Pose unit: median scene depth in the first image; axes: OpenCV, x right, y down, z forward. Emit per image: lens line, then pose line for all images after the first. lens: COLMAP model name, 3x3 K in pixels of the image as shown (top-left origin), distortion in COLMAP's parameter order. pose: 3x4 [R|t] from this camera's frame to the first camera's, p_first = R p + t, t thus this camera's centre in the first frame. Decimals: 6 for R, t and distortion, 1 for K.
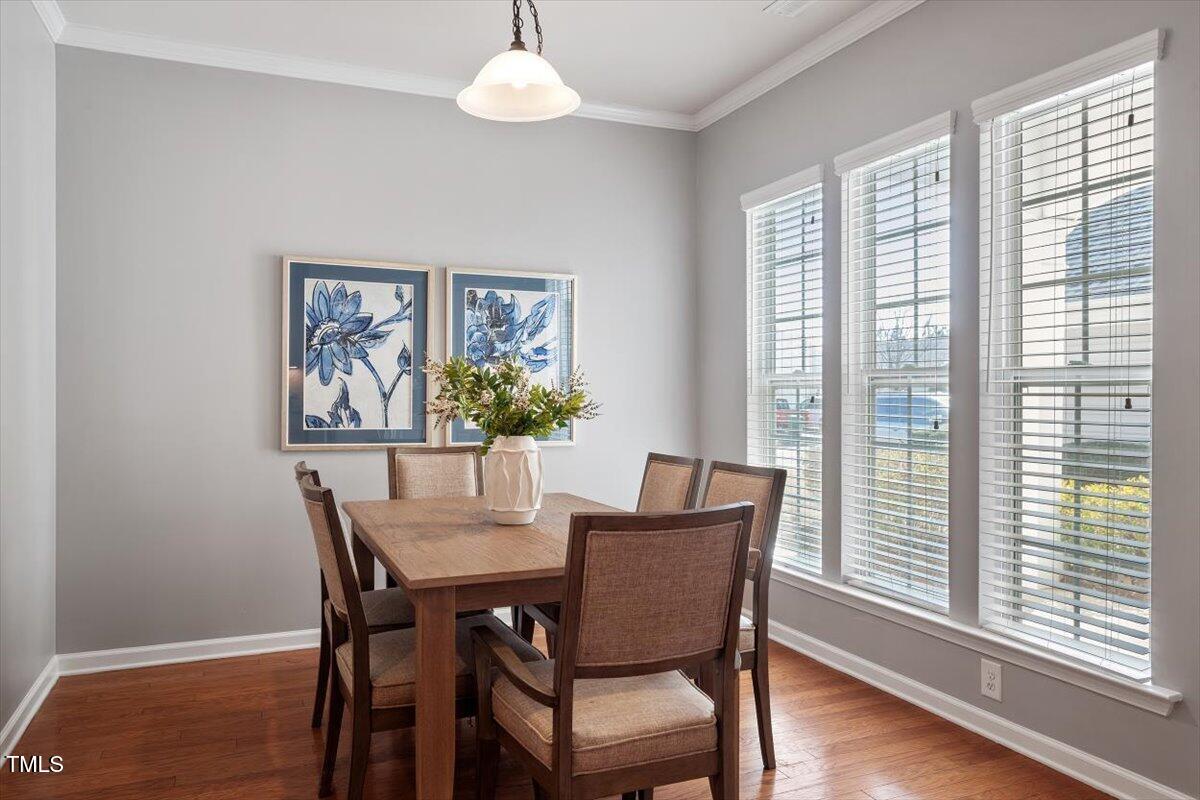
lens RADIAL K [[844.0, 0, 600.3], [0, 844.0, 400.8], [0, 0, 1]] dist [-0.004137, -0.000324]
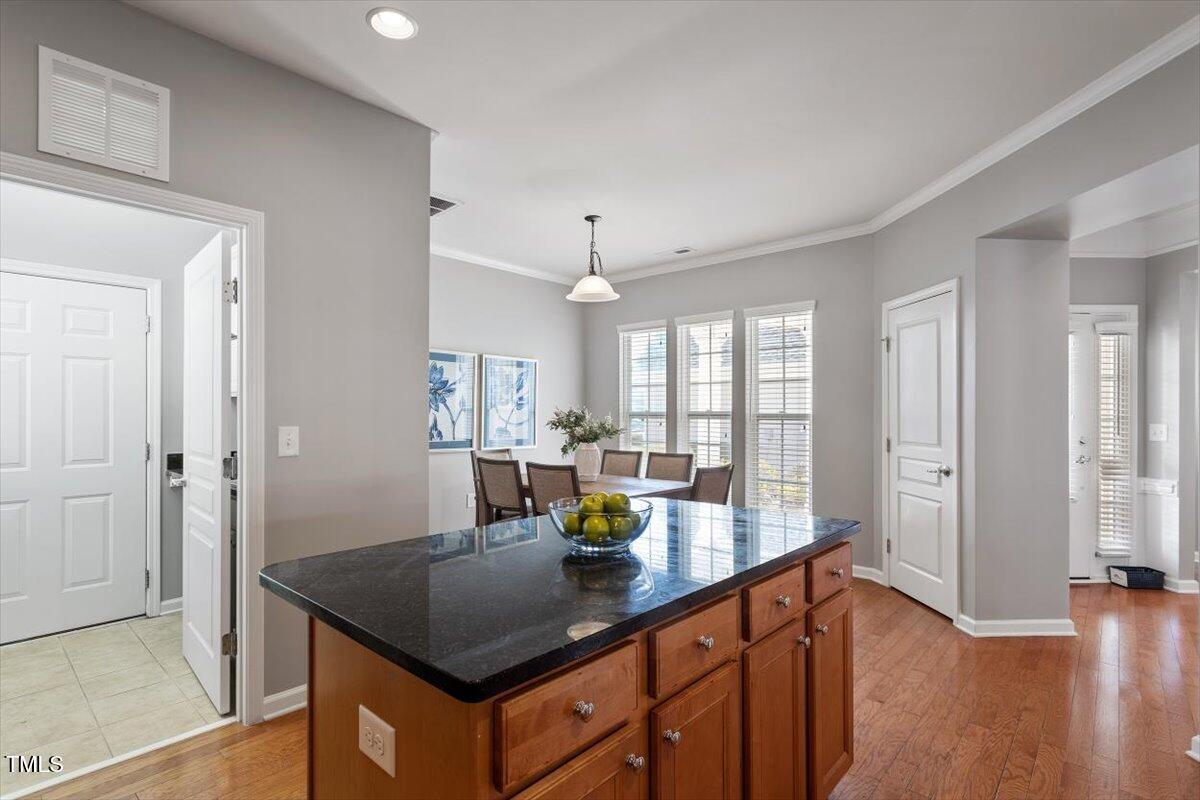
lens RADIAL K [[593.9, 0, 591.3], [0, 593.9, 405.3], [0, 0, 1]] dist [-0.000117, -0.000511]
pose [[0.905007, 0.009309, 0.425294, -0.544061], [-0.001613, 0.999828, -0.018452, -0.021384], [-0.425393, 0.016013, 0.904867, -0.315335]]
